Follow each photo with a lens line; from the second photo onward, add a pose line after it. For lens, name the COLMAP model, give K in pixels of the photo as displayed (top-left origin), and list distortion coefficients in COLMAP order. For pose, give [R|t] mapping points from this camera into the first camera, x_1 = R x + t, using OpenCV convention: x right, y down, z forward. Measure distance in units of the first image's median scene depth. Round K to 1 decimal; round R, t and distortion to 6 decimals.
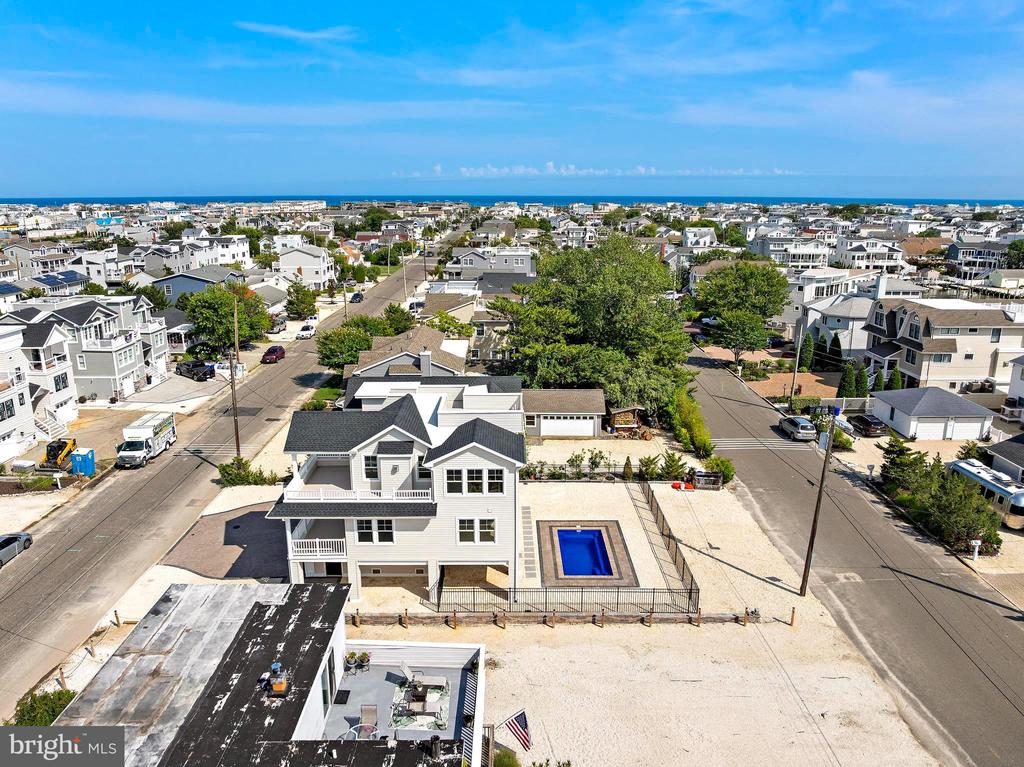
lens RADIAL K [[722.7, 0, 509.2], [0, 722.7, 385.5], [0, 0, 1]] dist [-0.041392, 0.001307]
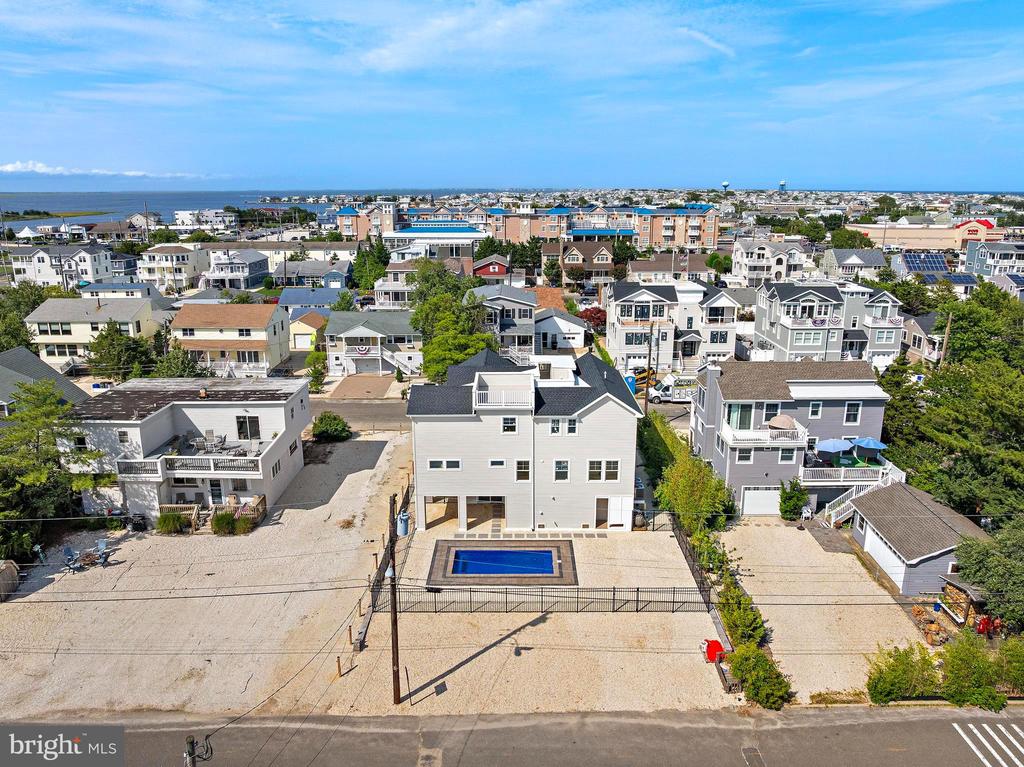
lens RADIAL K [[727.2, 0, 515.5], [0, 727.2, 379.9], [0, 0, 1]] dist [-0.039421, -0.000296]
pose [[-0.005675, 0.254656, -0.967015, 0.807463], [-0.254019, 0.934943, 0.247701, -0.202162], [0.967183, 0.247046, 0.059381, 0.731990]]
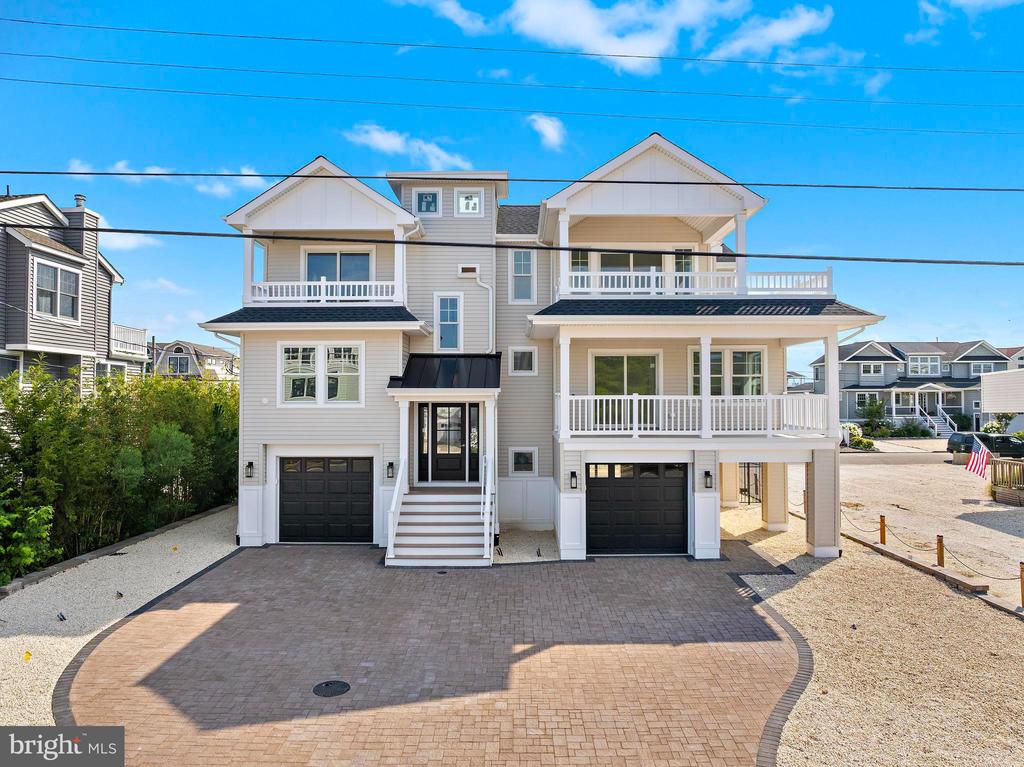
lens RADIAL K [[733.6, 0, 512.0], [0, 733.6, 383.5], [0, 0, 1]] dist [-0.031545, -0.006884]
pose [[0.012429, 0.027442, 0.999546, -0.523010], [0.258556, 0.965539, -0.029723, 0.118637], [-0.965916, 0.258808, 0.004906, 0.821468]]
